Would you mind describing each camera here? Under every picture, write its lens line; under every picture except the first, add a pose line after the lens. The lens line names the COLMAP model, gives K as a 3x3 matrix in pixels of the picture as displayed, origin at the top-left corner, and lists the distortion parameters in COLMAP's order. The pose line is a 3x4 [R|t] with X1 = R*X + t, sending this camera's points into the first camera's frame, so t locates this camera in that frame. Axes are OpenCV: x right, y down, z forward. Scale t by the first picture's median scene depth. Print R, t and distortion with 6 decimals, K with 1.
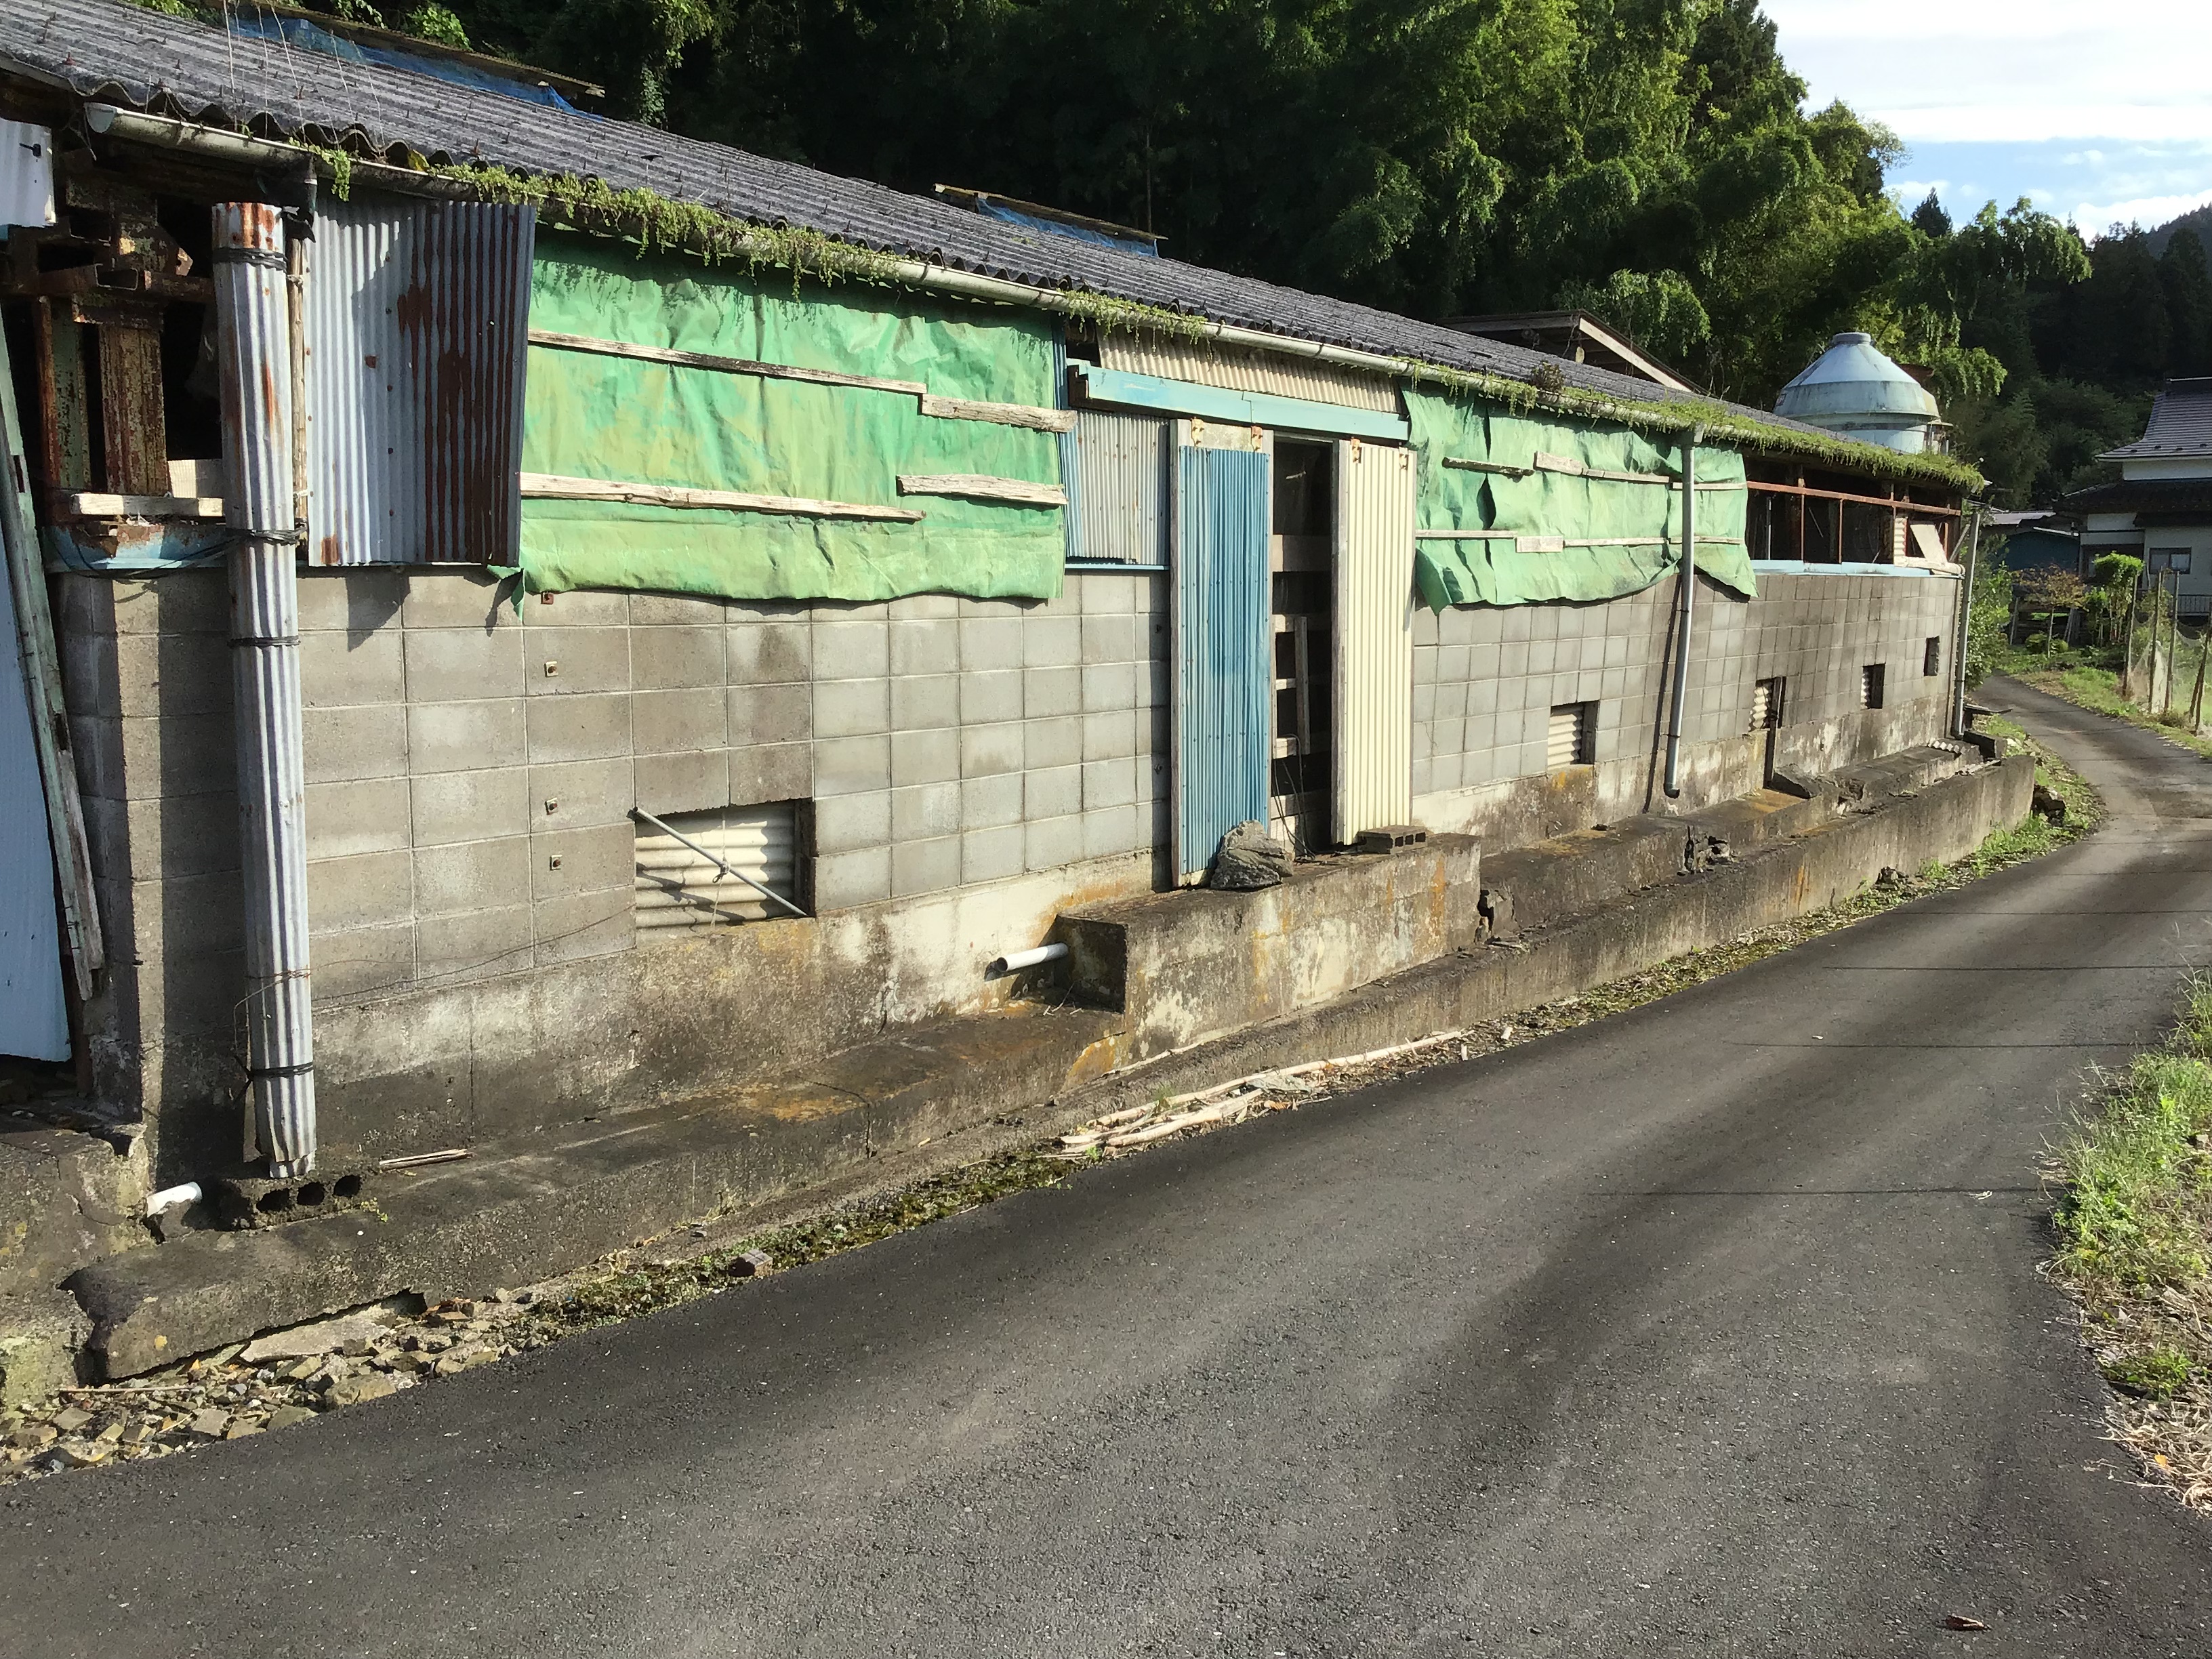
lens RADIAL K [[2051.8, 0, 1106.0], [0, 2051.8, 829.5], [0, 0, 1]] dist [0.126127, -0.275477]
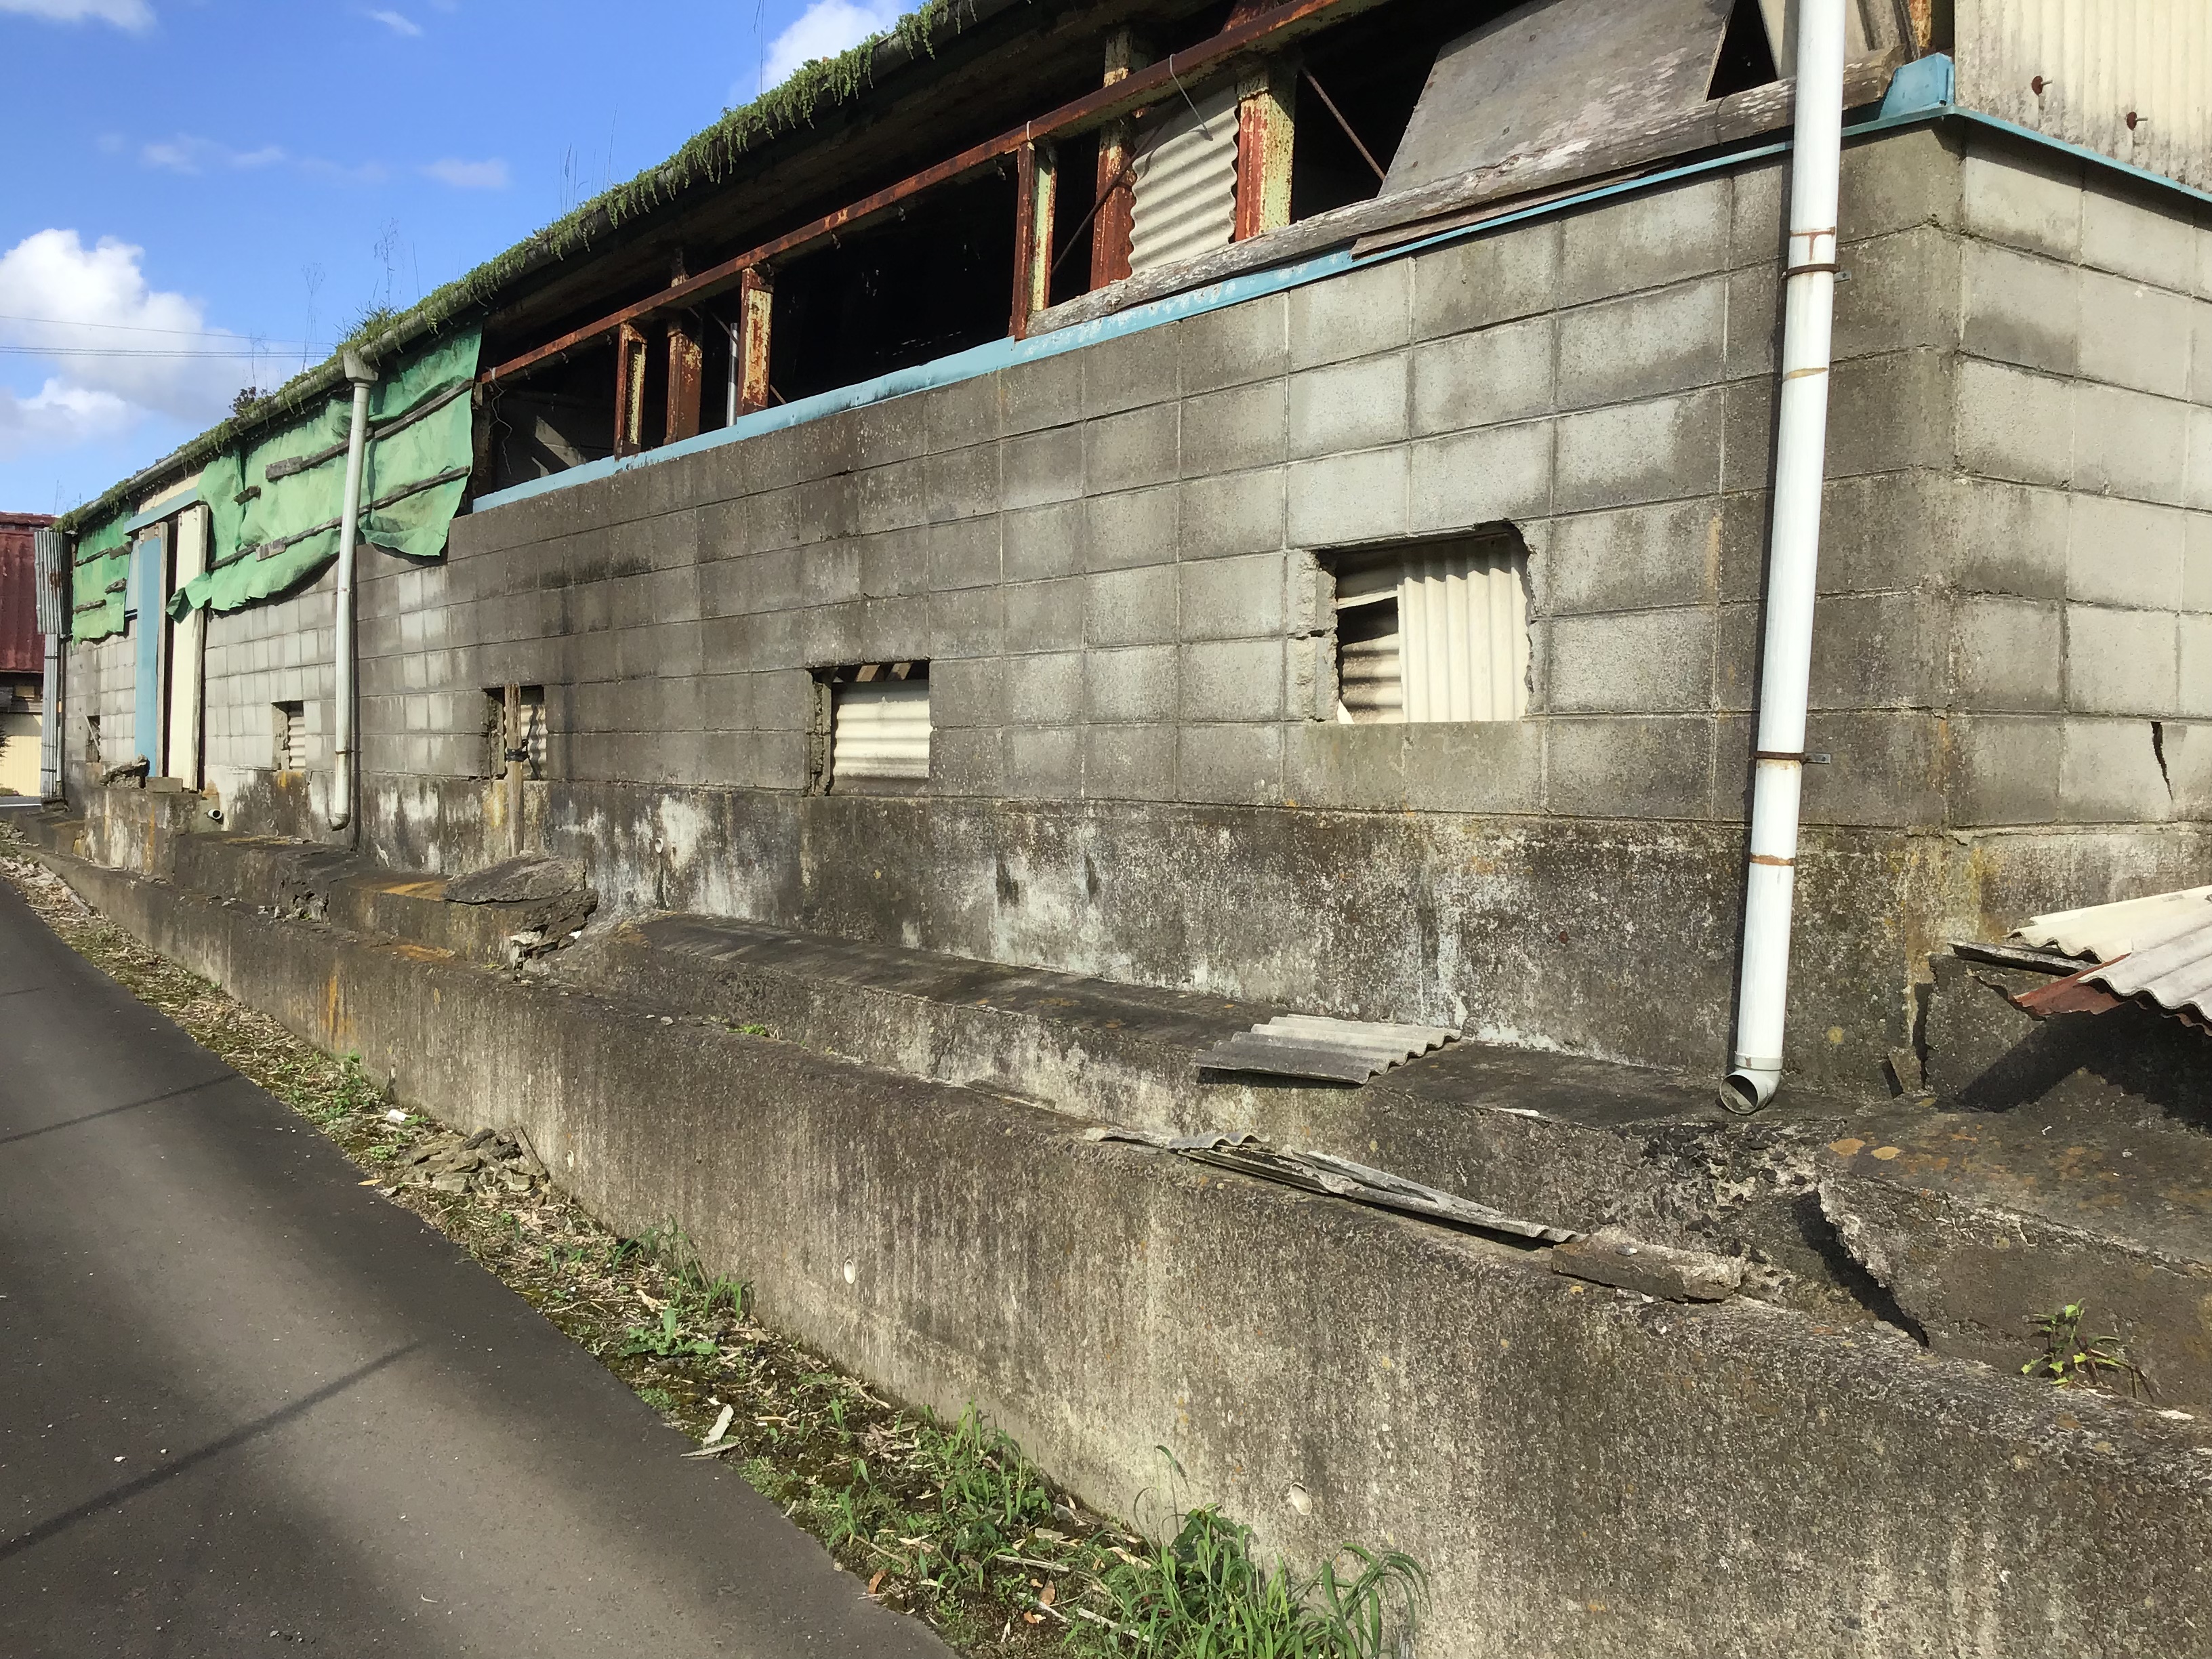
lens RADIAL K [[2079.1, 0, 1106.0], [0, 2079.1, 829.5], [0, 0, 1]] dist [0.033332, -0.081646]
pose [[-0.370748, 0.017759, -0.928564, 0.605629], [-0.128153, 0.989275, 0.070088, -0.072874], [0.919849, 0.144983, -0.364496, 1.045704]]
